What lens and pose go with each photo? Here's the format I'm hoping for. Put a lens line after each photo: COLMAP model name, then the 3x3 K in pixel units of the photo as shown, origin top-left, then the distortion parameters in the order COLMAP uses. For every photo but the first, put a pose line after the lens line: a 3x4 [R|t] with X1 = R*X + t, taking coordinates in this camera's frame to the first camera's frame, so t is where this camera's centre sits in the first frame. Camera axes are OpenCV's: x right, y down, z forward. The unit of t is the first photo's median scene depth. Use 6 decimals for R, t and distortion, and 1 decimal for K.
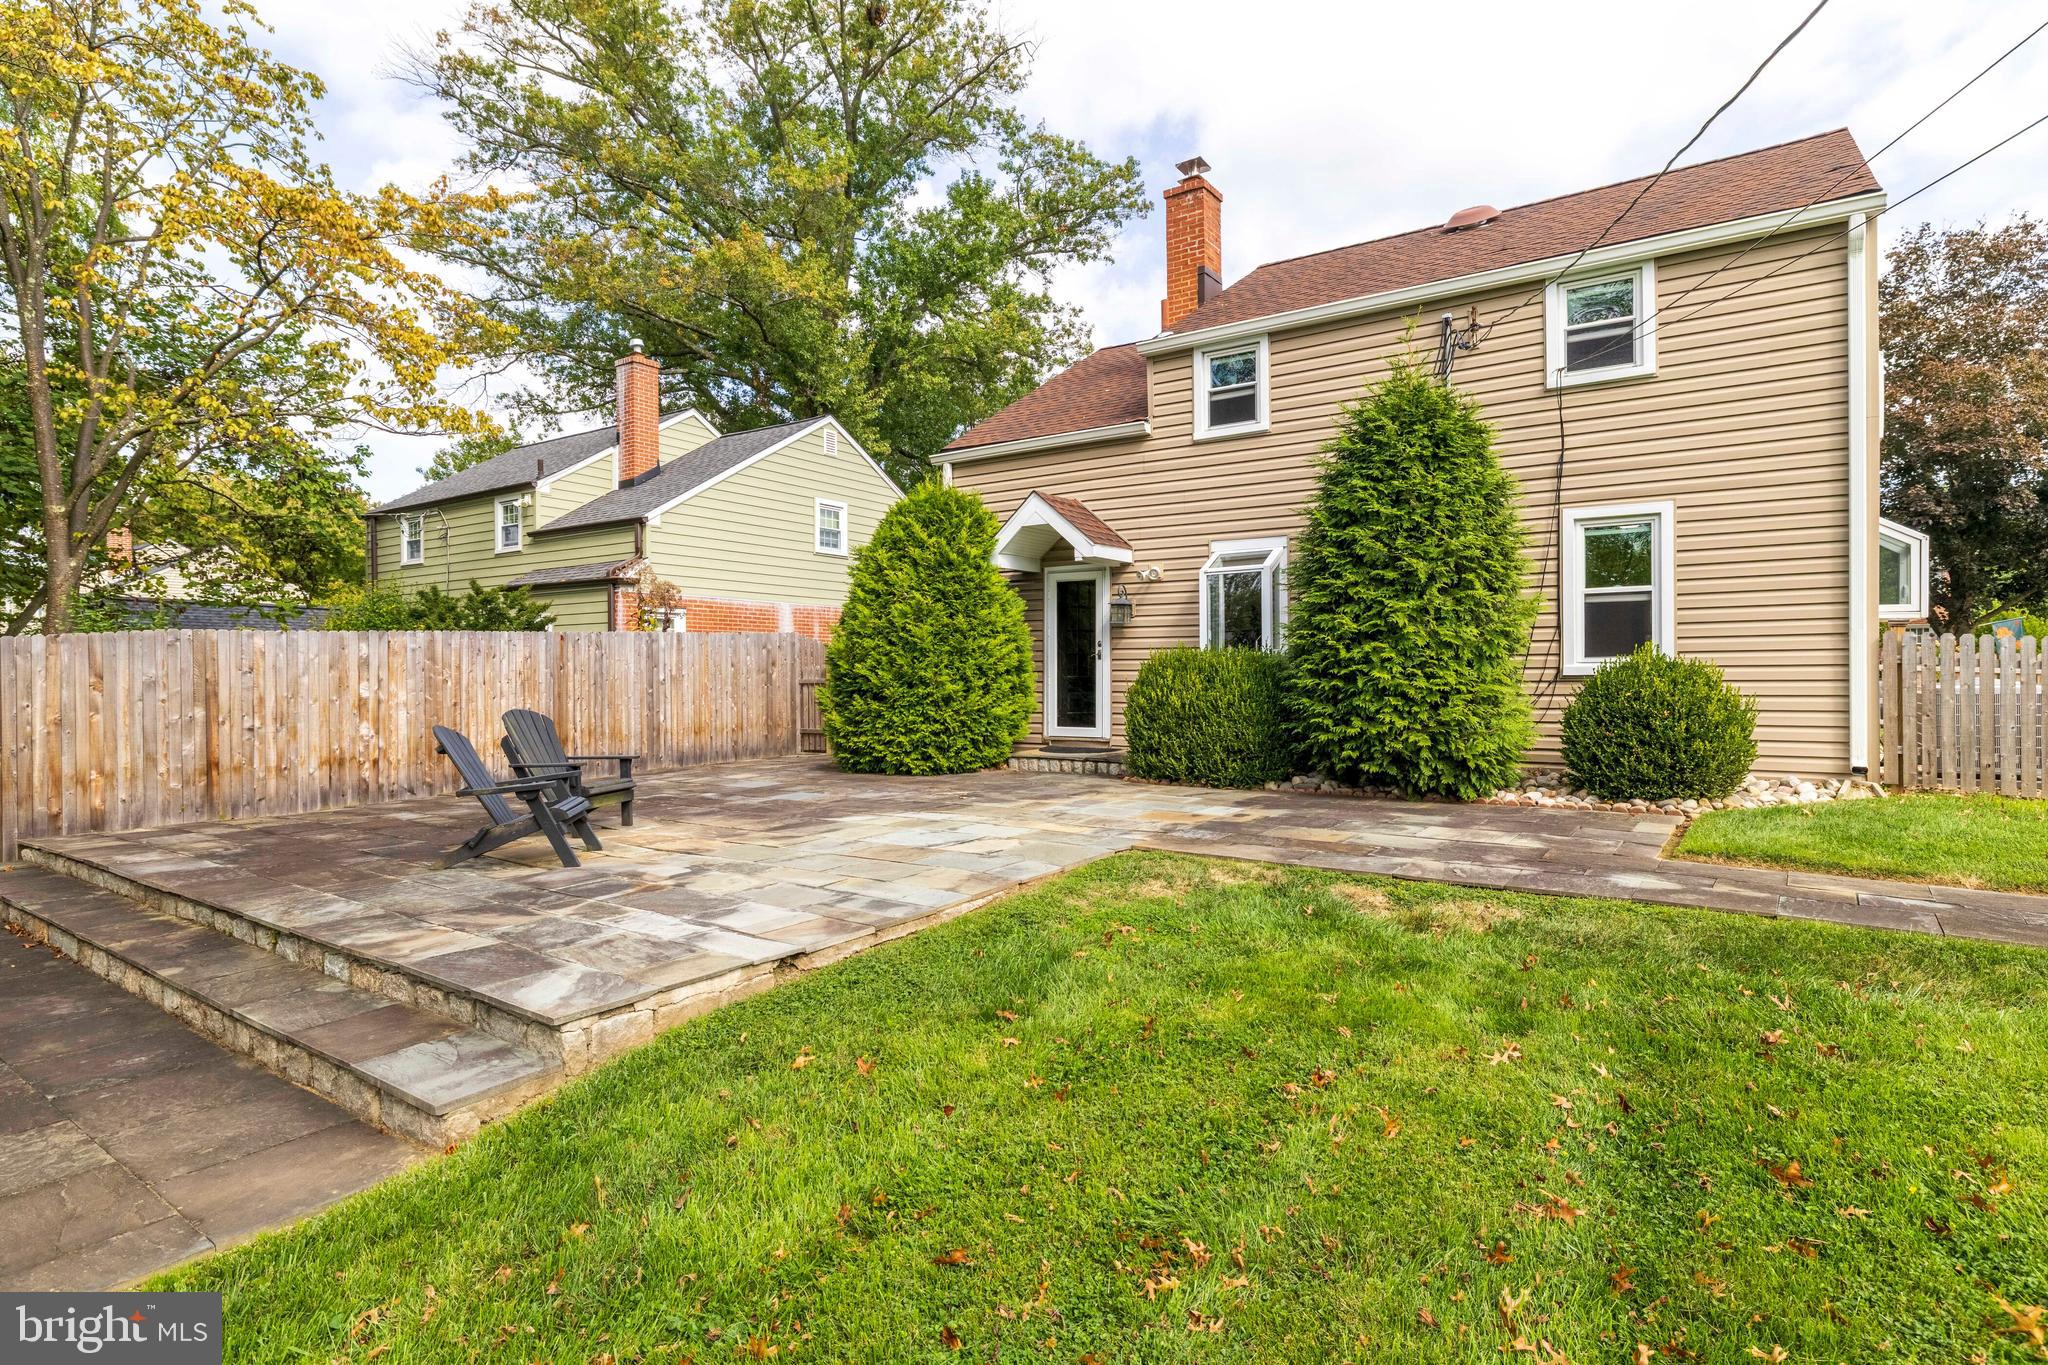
lens RADIAL K [[1005.9, 0, 1026.3], [0, 1005.9, 654.1], [0, 0, 1]] dist [0.000624, 0.000190]
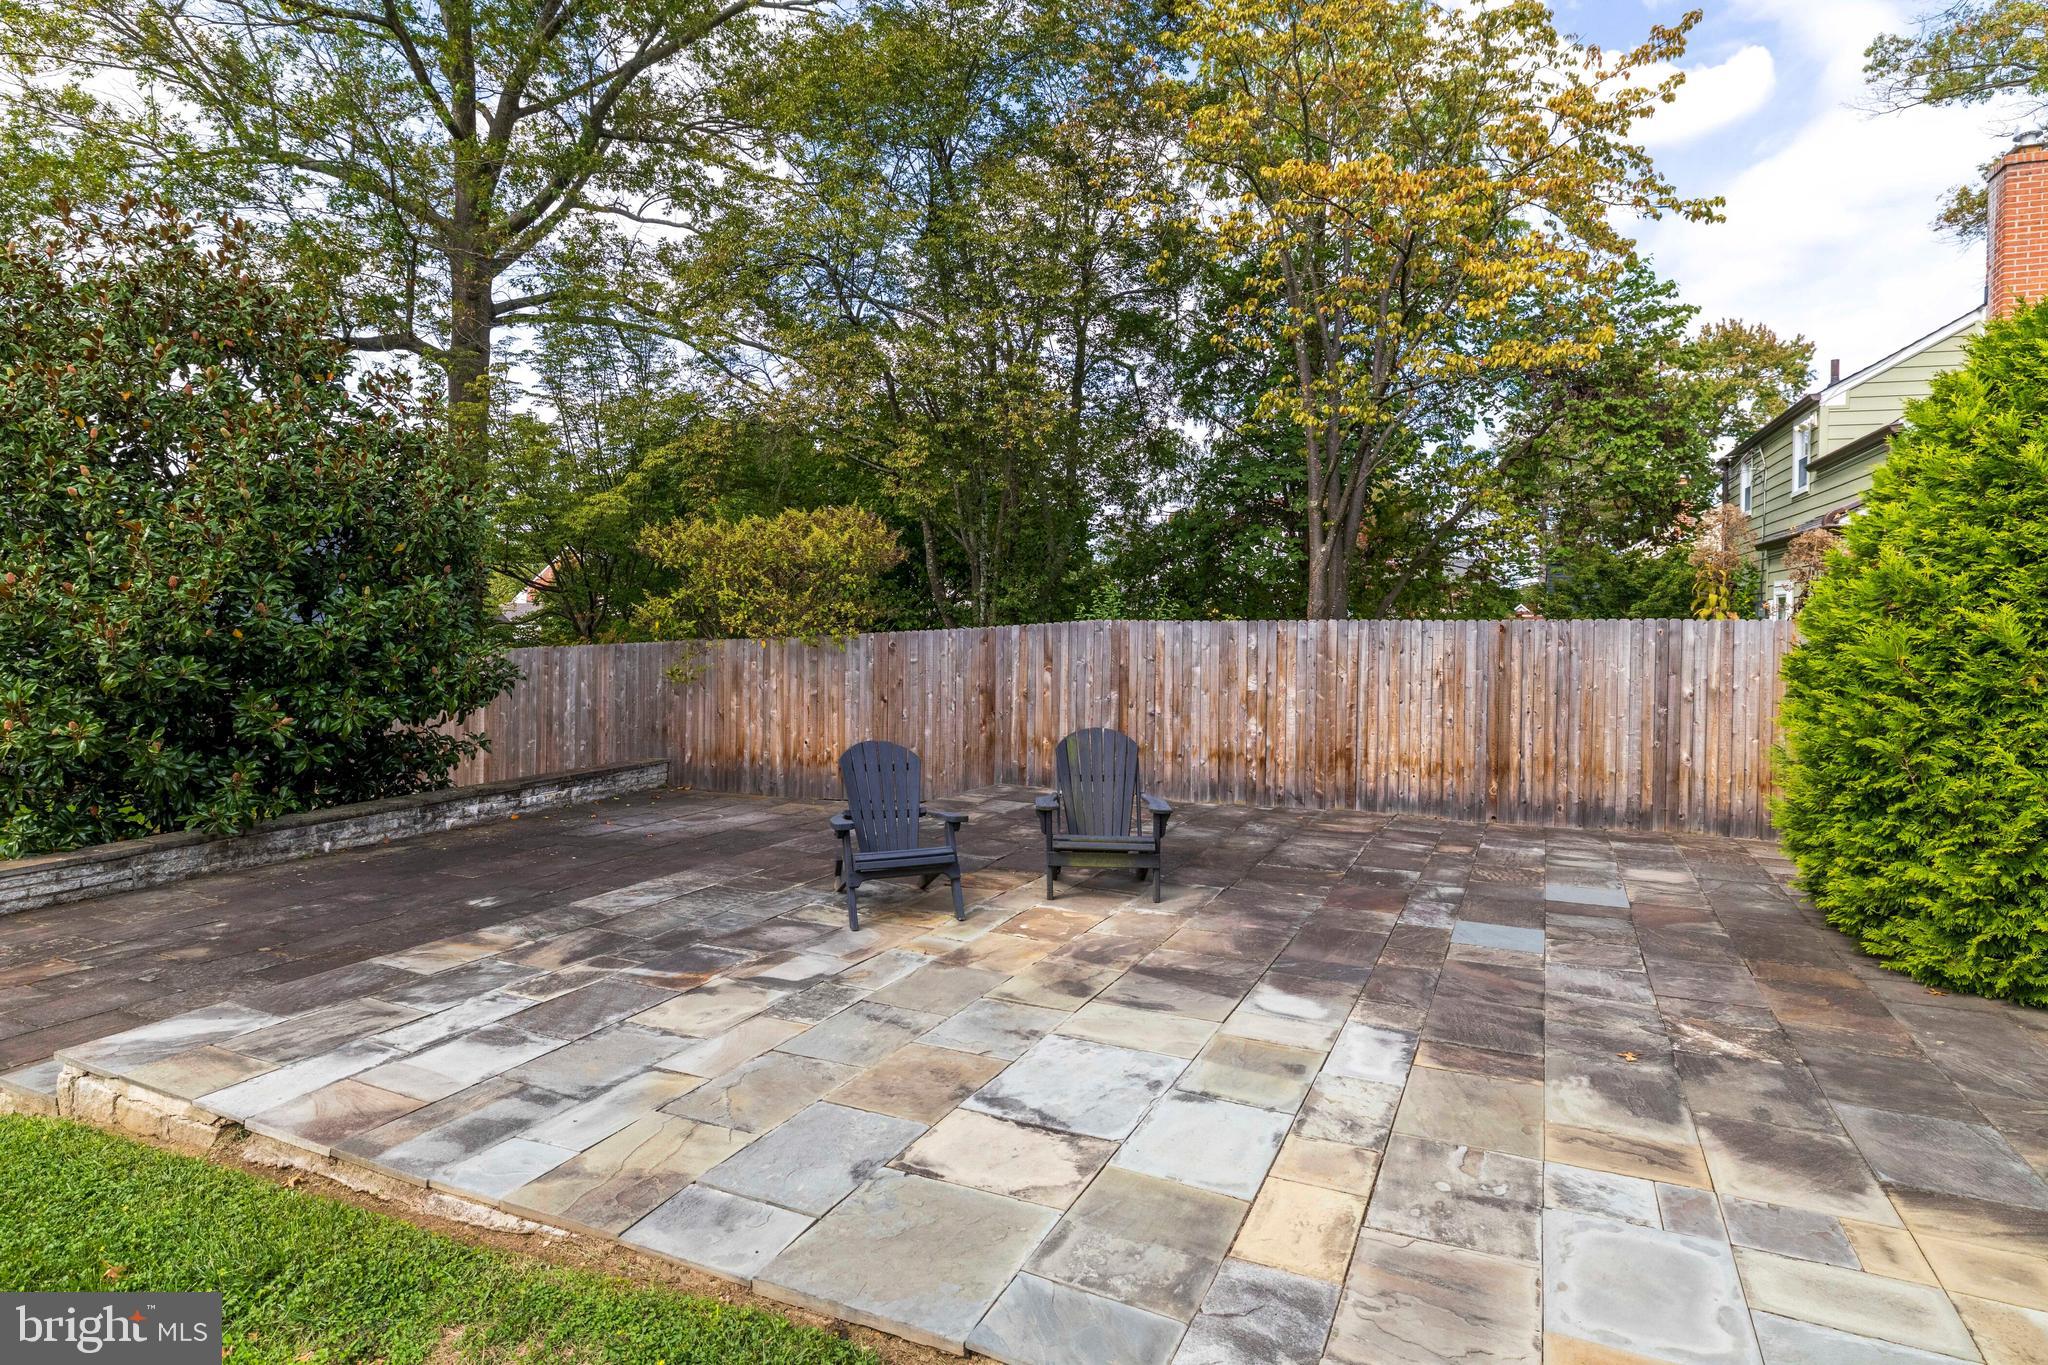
lens RADIAL K [[1071.6, 0, 1021.1], [0, 1071.6, 625.4], [0, 0, 1]] dist [0.000175, 0.000338]
pose [[0.204155, 0.023851, -0.978648, 0.282350], [-0.006384, 0.999714, 0.023033, -0.041001], [0.978918, 0.001545, 0.204249, 0.594247]]
